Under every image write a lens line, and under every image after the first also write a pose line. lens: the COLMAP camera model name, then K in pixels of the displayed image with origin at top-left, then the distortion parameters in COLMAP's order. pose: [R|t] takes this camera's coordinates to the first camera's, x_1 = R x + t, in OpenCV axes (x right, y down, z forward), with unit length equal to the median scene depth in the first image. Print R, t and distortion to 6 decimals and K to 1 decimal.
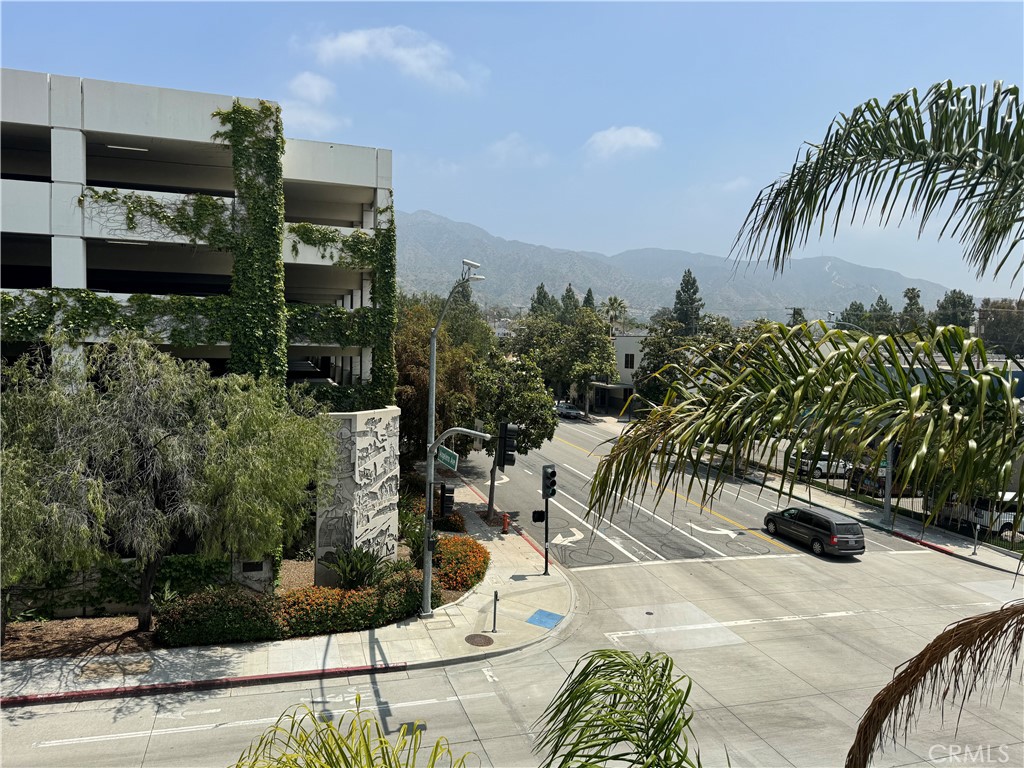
lens RADIAL K [[720.2, 0, 522.1], [0, 720.2, 359.1], [0, 0, 1]] dist [0.075551, -0.099054]
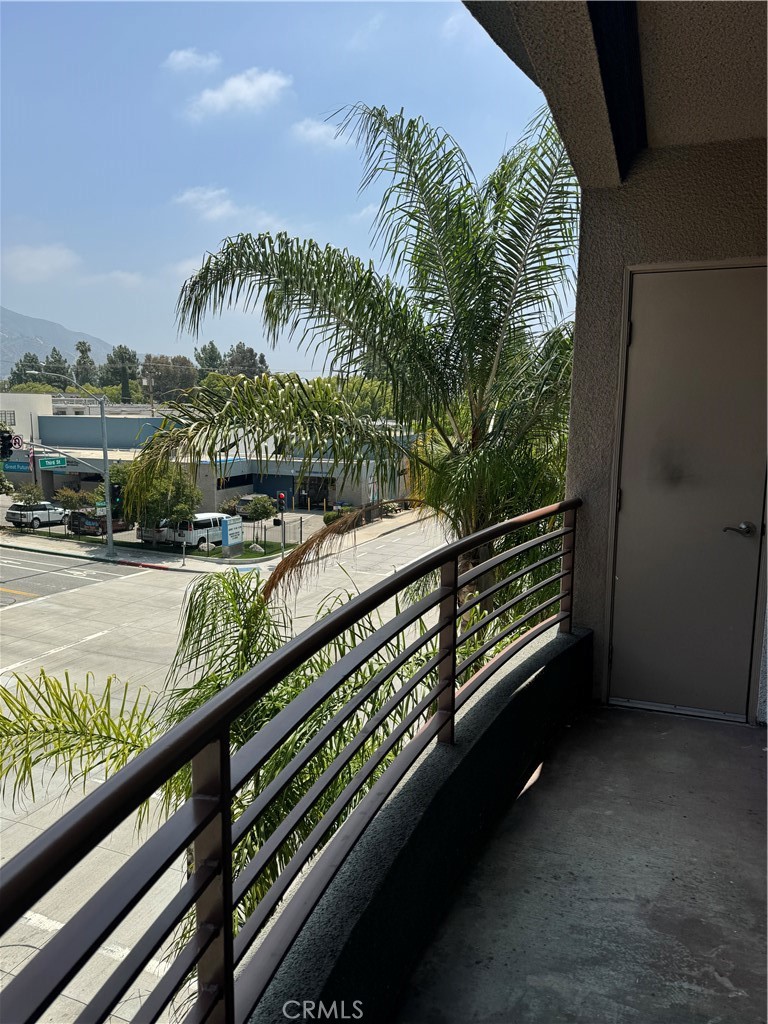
lens RADIAL K [[720.2, 0, 383.2], [0, 720.2, 510.8], [0, 0, 1]] dist [0.075551, -0.099054]
pose [[0.633453, -0.131445, 0.762535, -0.713920], [0.027612, 0.988678, 0.147490, 0.009205], [-0.773288, -0.072373, 0.629911, -0.279296]]
